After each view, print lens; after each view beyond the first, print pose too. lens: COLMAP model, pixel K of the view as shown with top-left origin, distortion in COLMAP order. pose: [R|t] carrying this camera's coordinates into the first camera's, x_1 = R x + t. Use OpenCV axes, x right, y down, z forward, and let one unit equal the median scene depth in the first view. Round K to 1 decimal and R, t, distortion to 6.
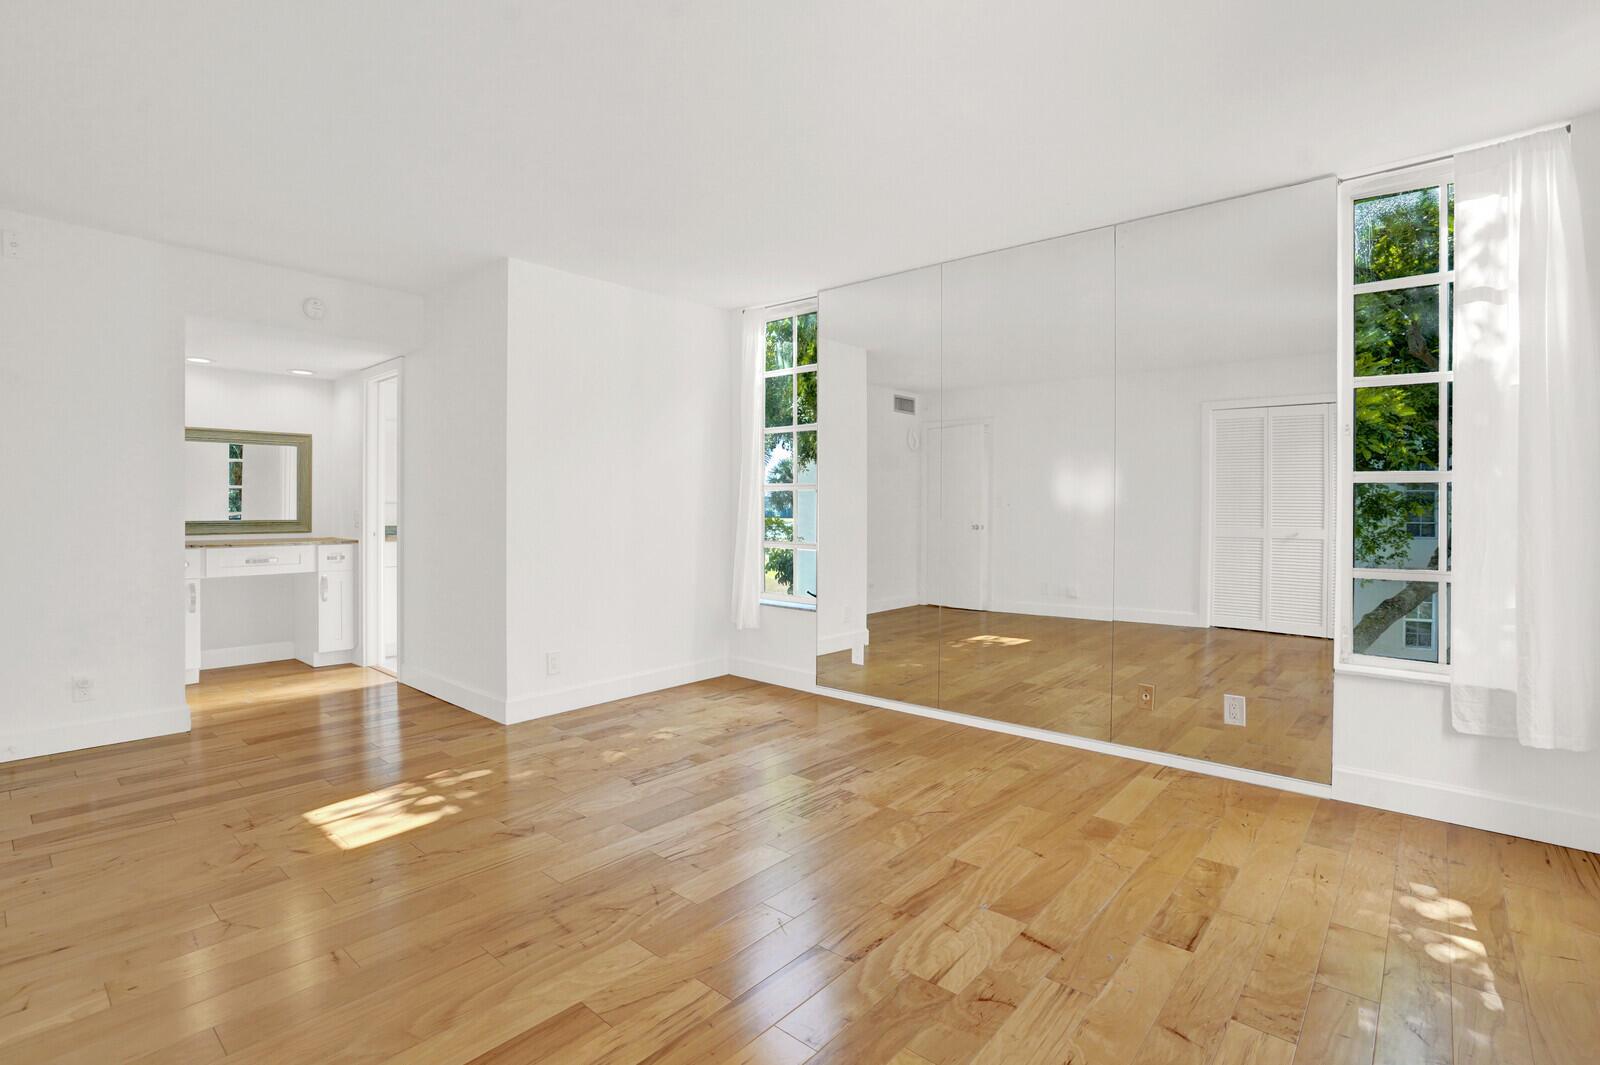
lens RADIAL K [[757.7, 0, 800.0], [0, 757.7, 532.5], [0, 0, 1]] dist [-0.059569, 0.024897]
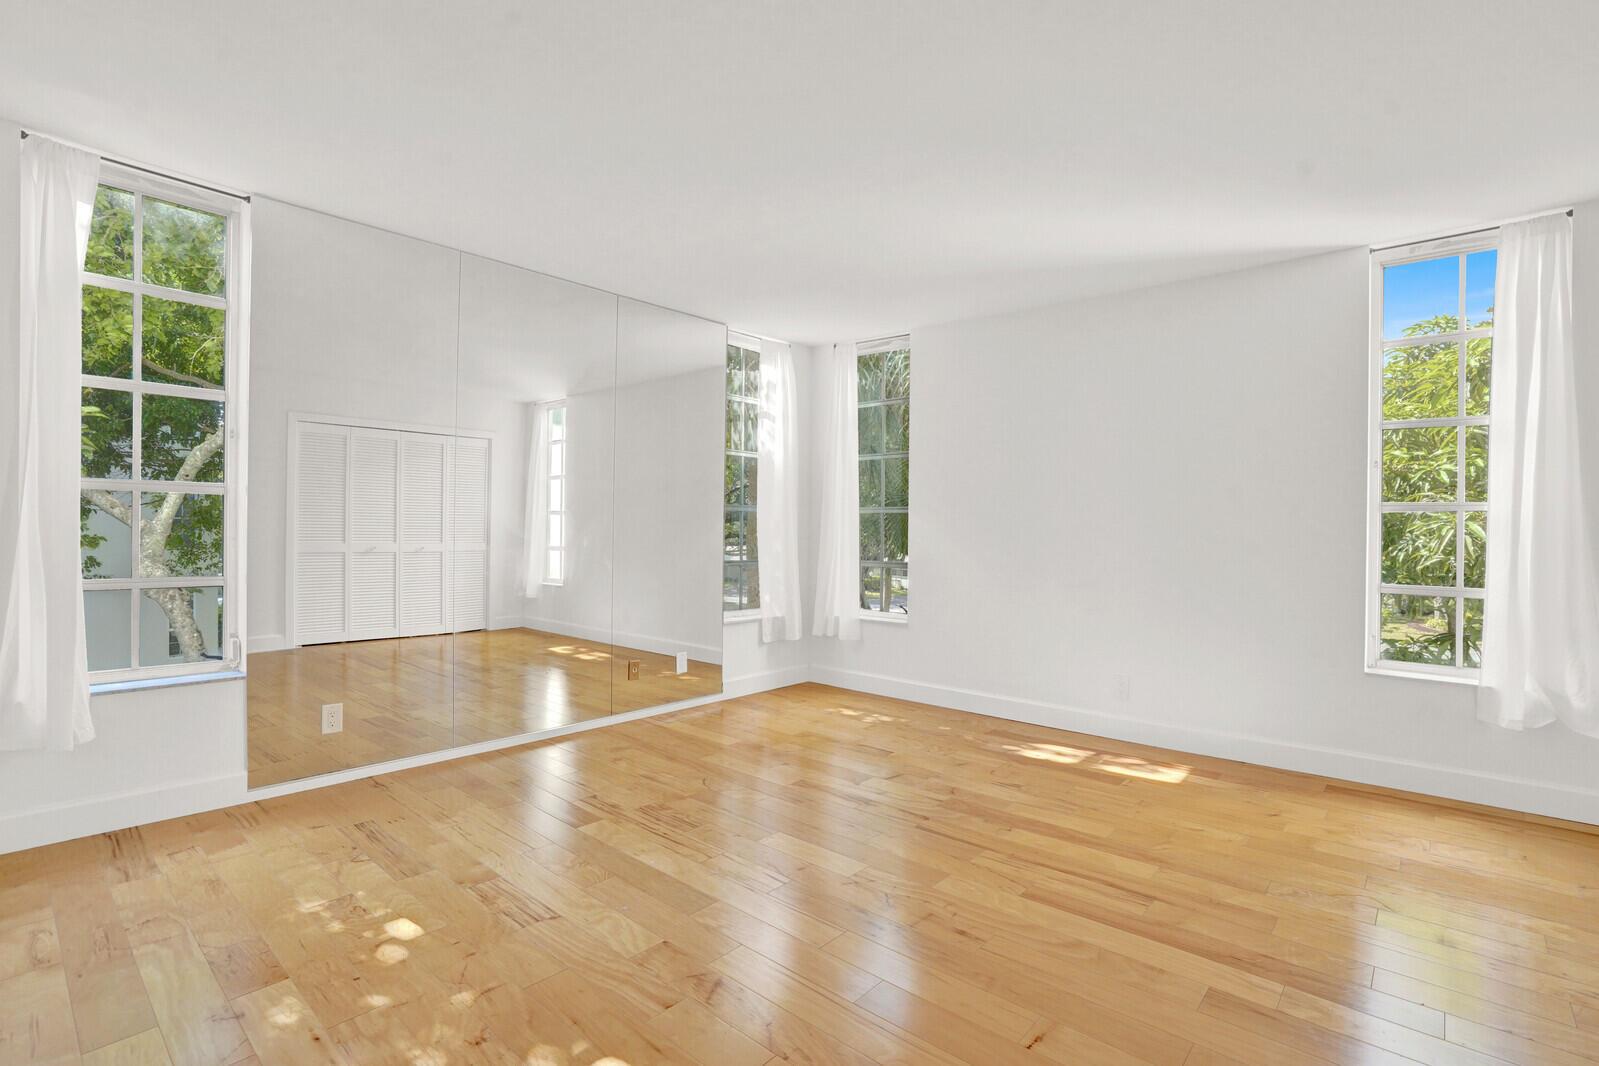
lens RADIAL K [[757.3, 0, 799.5], [0, 757.3, 533.0], [0, 0, 1]] dist [-0.059569, 0.024897]
pose [[0.001965, -0.007518, 0.999970, -0.886781], [0.020185, 0.999768, 0.007476, -0.021971], [-0.999794, 0.020170, 0.002116, 0.746195]]
